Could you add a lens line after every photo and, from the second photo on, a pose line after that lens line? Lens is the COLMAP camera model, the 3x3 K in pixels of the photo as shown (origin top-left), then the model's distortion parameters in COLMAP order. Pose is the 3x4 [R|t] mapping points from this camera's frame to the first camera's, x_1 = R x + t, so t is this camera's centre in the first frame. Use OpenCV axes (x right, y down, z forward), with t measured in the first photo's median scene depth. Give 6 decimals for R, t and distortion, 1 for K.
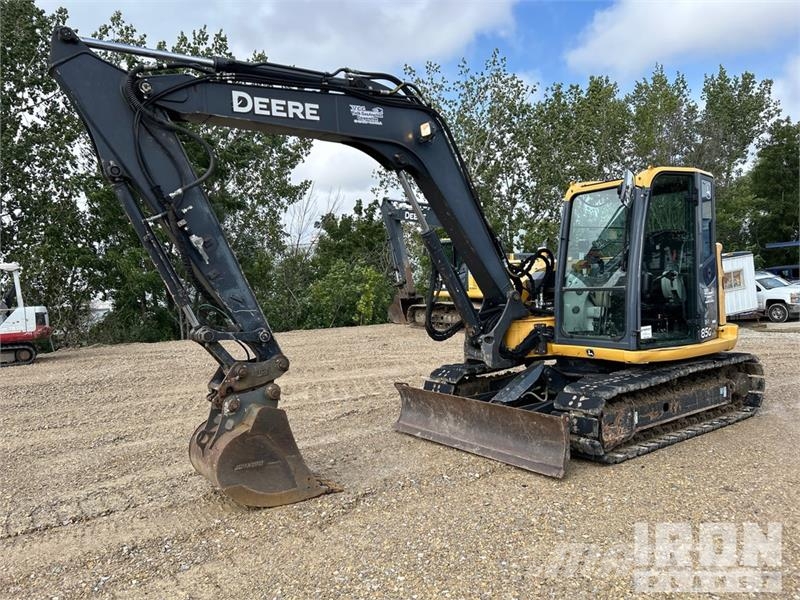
lens RADIAL K [[604.9, 0, 399.2], [0, 604.9, 309.9], [0, 0, 1]] dist [0.067783, -0.074429]
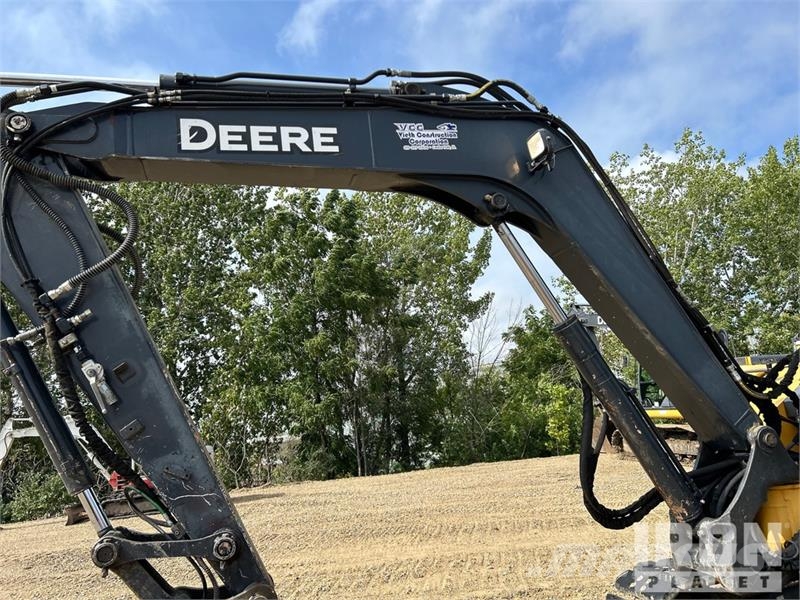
lens RADIAL K [[603.5, 0, 394.9], [0, 603.5, 297.6], [0, 0, 1]] dist [0.056749, -0.066900]
pose [[0.940637, -0.103055, -0.323391, 0.091993], [0.031424, 0.975141, -0.219348, -0.041081], [0.337957, 0.196164, 0.920492, 0.485875]]
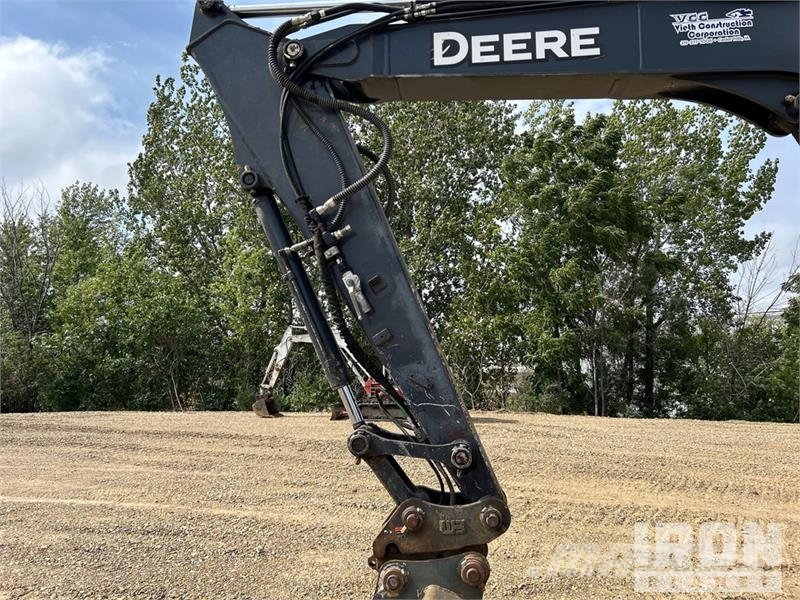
lens RADIAL K [[601.2, 0, 403.8], [0, 601.2, 298.0], [0, 0, 1]] dist [0.067531, -0.068139]
pose [[0.756359, -0.009036, -0.654094, 0.080615], [-0.076855, 0.991752, -0.102571, -0.033600], [0.649626, 0.127851, 0.749426, 0.501052]]
